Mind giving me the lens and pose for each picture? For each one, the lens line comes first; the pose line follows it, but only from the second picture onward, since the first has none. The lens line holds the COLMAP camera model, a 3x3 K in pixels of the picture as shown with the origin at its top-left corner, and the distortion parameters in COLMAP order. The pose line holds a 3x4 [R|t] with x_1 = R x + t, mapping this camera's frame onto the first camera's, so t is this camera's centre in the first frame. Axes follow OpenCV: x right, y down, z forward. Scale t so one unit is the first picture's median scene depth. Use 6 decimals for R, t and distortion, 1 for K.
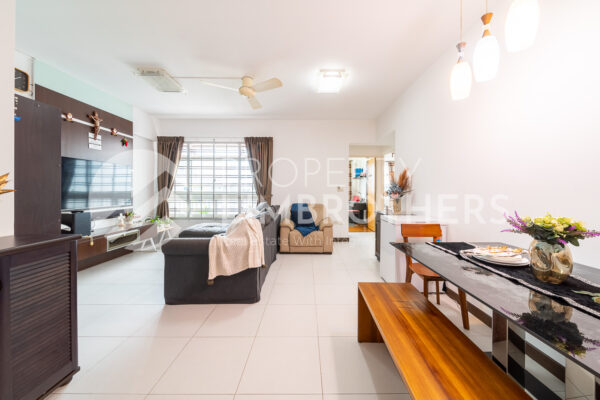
lens RADIAL K [[220.6, 0, 292.4], [0, 220.6, 189.5], [0, 0, 1]] dist [0.000636, -0.000389]
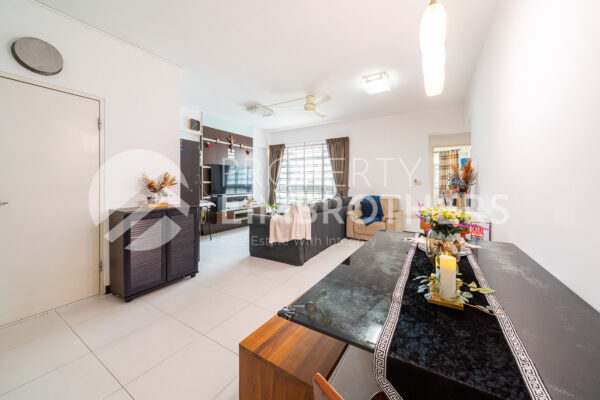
lens RADIAL K [[220.6, 0, 311.8], [0, 220.6, 182.7], [0, 0, 1]] dist [0.000636, -0.000389]
pose [[0.860307, -0.001149, -0.509775, 0.388674], [0.001378, 0.999999, 0.000072, -0.001614], [0.509774, -0.000764, 0.860308, -0.086421]]
